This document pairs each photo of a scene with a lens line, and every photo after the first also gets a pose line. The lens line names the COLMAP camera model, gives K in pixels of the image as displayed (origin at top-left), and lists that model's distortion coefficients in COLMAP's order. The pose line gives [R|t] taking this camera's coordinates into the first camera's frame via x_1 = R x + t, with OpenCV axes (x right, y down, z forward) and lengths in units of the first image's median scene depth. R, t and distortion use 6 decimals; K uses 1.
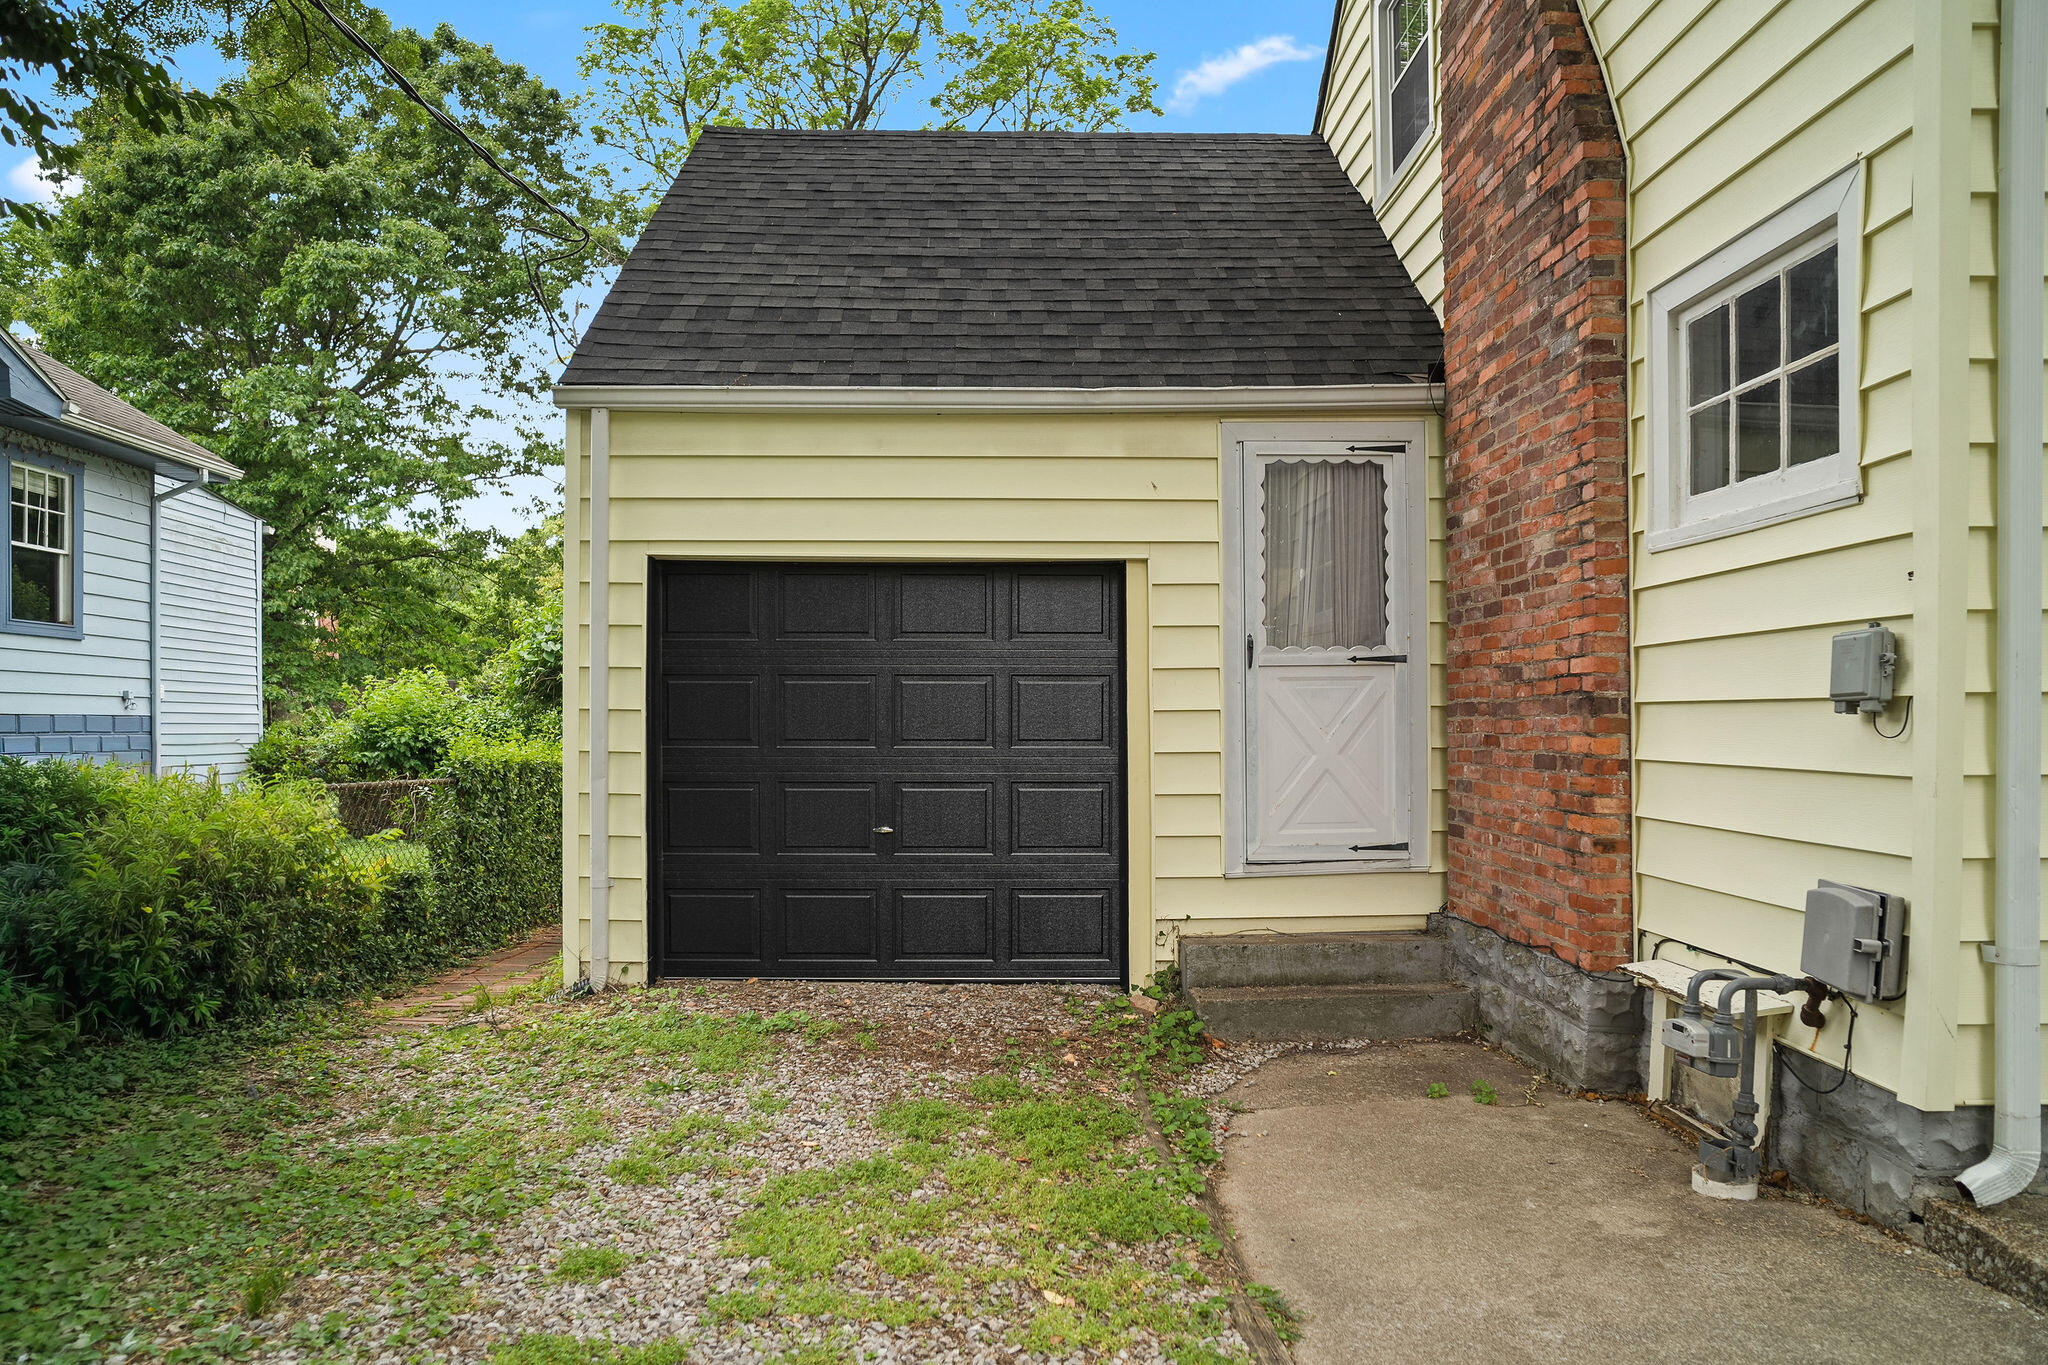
lens RADIAL K [[1211.5, 0, 1020.0], [0, 1211.5, 743.3], [0, 0, 1]] dist [-0.079067, 0.039903]
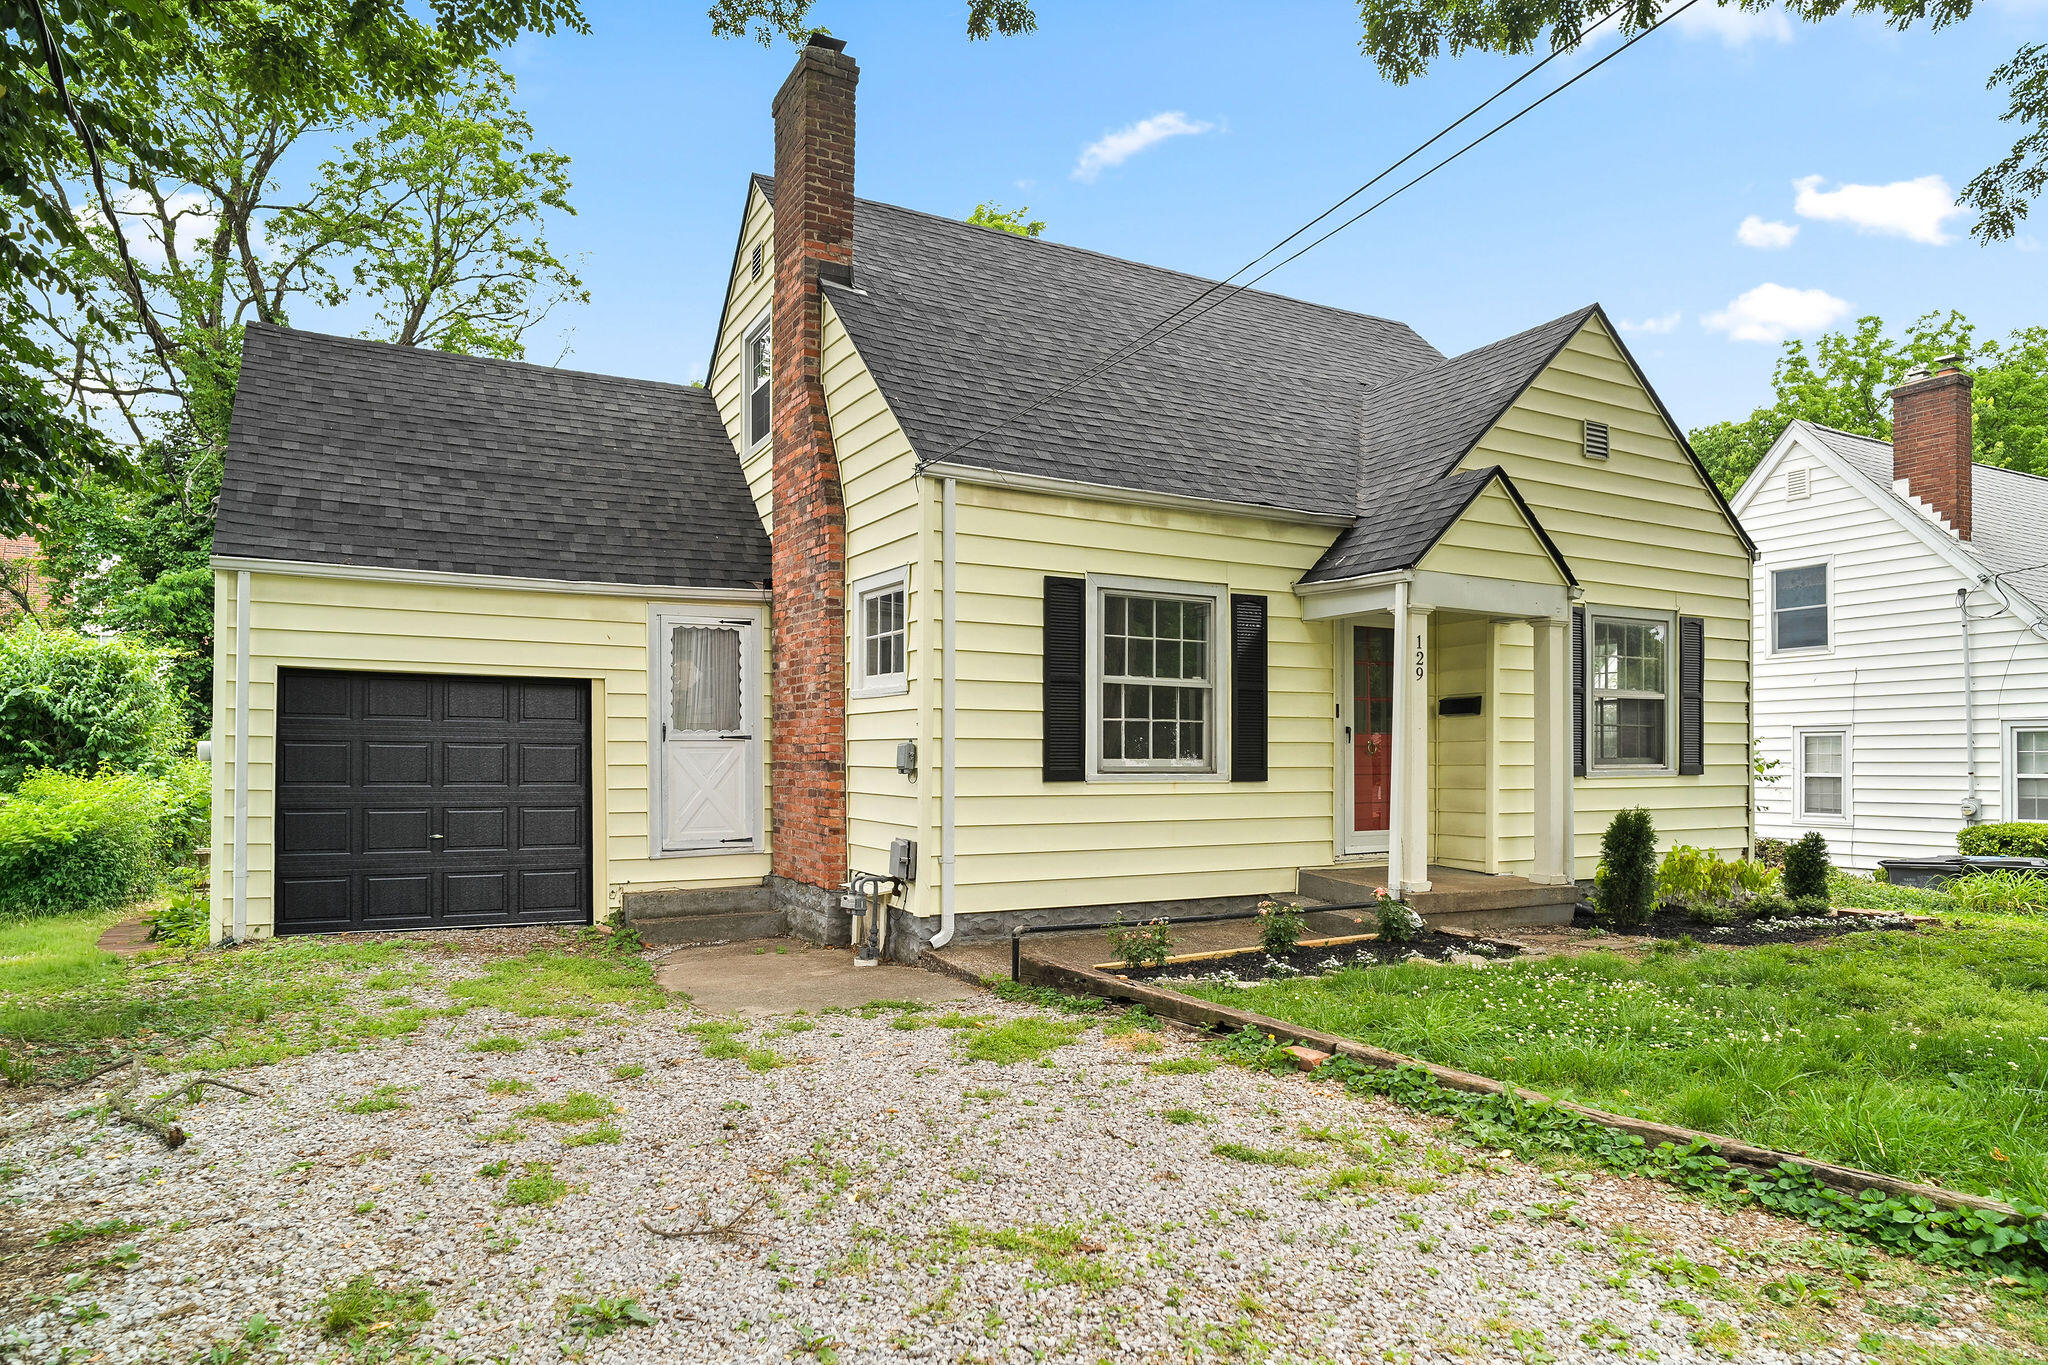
lens RADIAL K [[1230.1, 0, 1024.1], [0, 1230.1, 783.9], [0, 0, 1]] dist [-0.029899, 0.043418]
pose [[0.883002, -0.002002, 0.469366, -0.193452], [-0.000919, 0.999982, 0.005996, -0.010843], [-0.469369, -0.005726, 0.882984, -0.862924]]
